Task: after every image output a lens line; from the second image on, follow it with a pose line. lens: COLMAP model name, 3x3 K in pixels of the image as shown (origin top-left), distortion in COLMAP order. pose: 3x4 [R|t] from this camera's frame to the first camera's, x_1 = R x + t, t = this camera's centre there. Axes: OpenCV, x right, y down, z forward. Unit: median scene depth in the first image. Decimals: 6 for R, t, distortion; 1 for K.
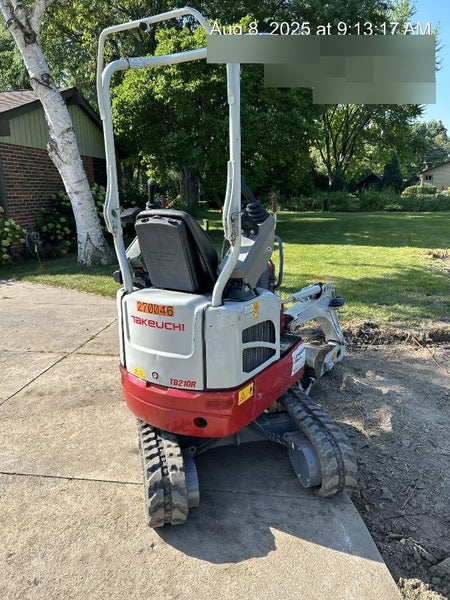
lens RADIAL K [[457.8, 0, 223.6], [0, 457.8, 307.0], [0, 0, 1]] dist [0.036603, -0.041615]
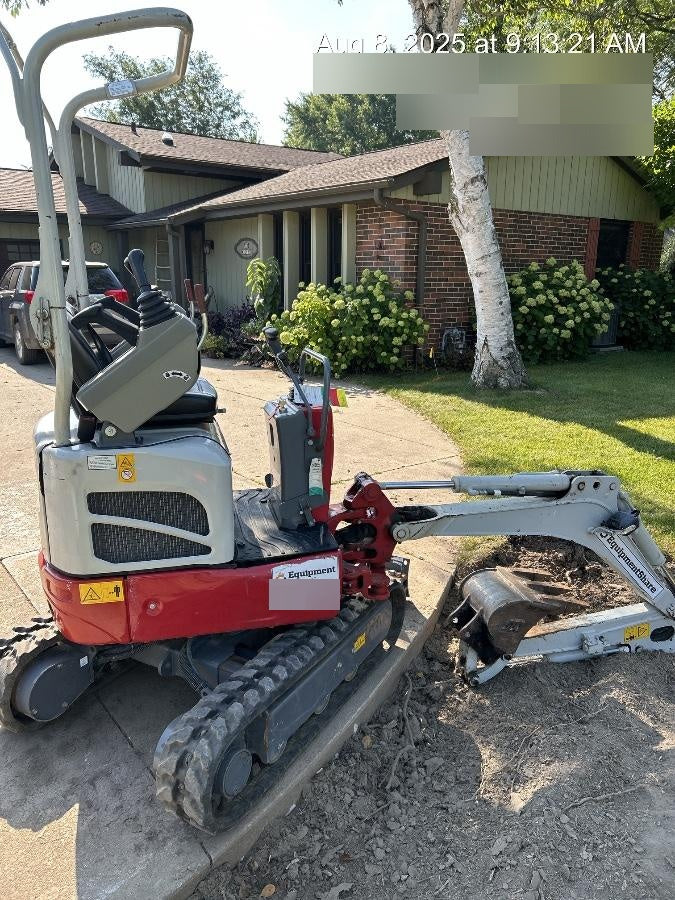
lens RADIAL K [[686.7, 0, 335.4], [0, 686.7, 460.5], [0, 0, 1]] dist [0.036603, -0.041615]
pose [[0.712342, 0.203933, -0.671551, 0.273106], [-0.189516, 0.977200, 0.095723, -0.044615], [0.675761, 0.059083, 0.734749, 0.153425]]
